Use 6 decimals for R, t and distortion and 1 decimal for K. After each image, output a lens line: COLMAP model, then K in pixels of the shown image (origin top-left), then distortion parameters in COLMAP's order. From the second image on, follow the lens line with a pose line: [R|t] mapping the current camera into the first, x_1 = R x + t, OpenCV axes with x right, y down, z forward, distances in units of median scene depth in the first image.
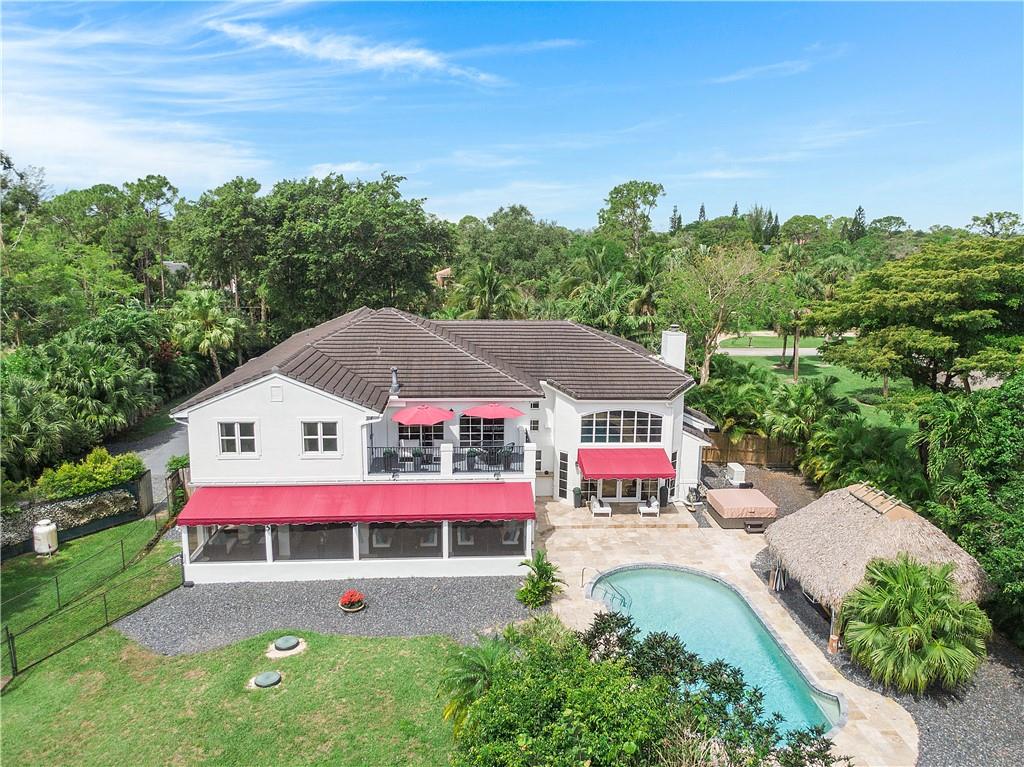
lens RADIAL K [[737.8, 0, 512.0], [0, 737.8, 383.5], [0, 0, 1]] dist [0.003921, -0.081070]
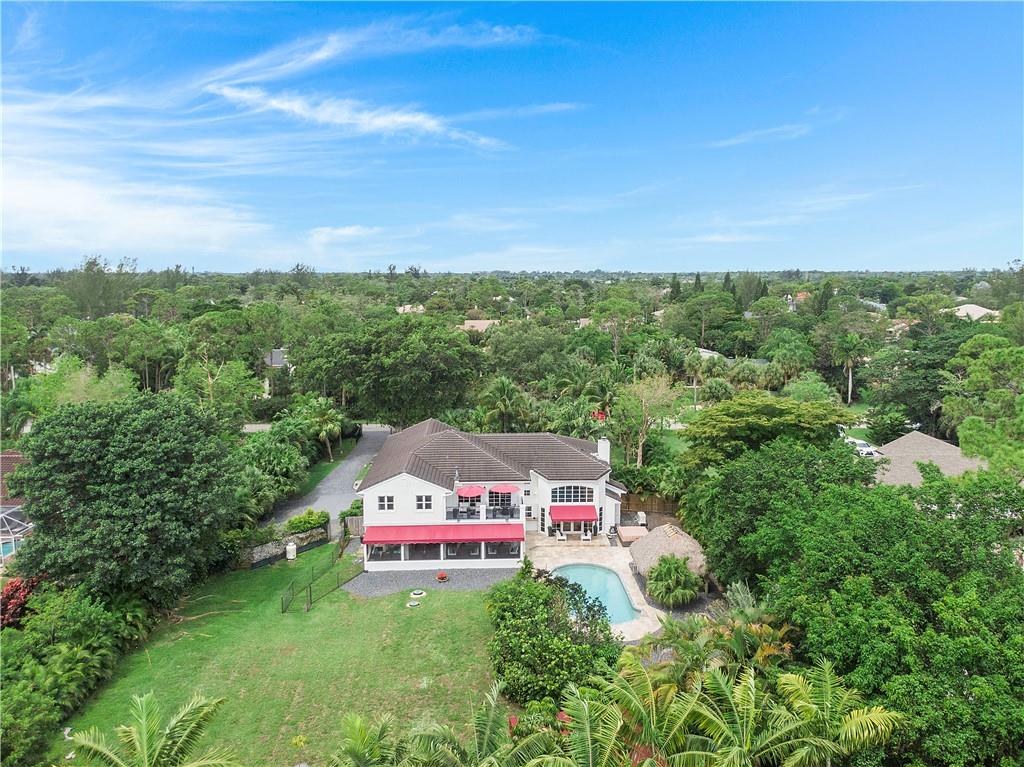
lens RADIAL K [[737.8, 0, 512.0], [0, 737.8, 383.5], [0, 0, 1]] dist [0.003921, -0.081070]
pose [[0.999552, -0.008050, -0.028816, 0.055785], [0.006605, 0.998733, -0.049897, -0.153768], [0.029181, 0.049685, 0.998339, -1.074734]]
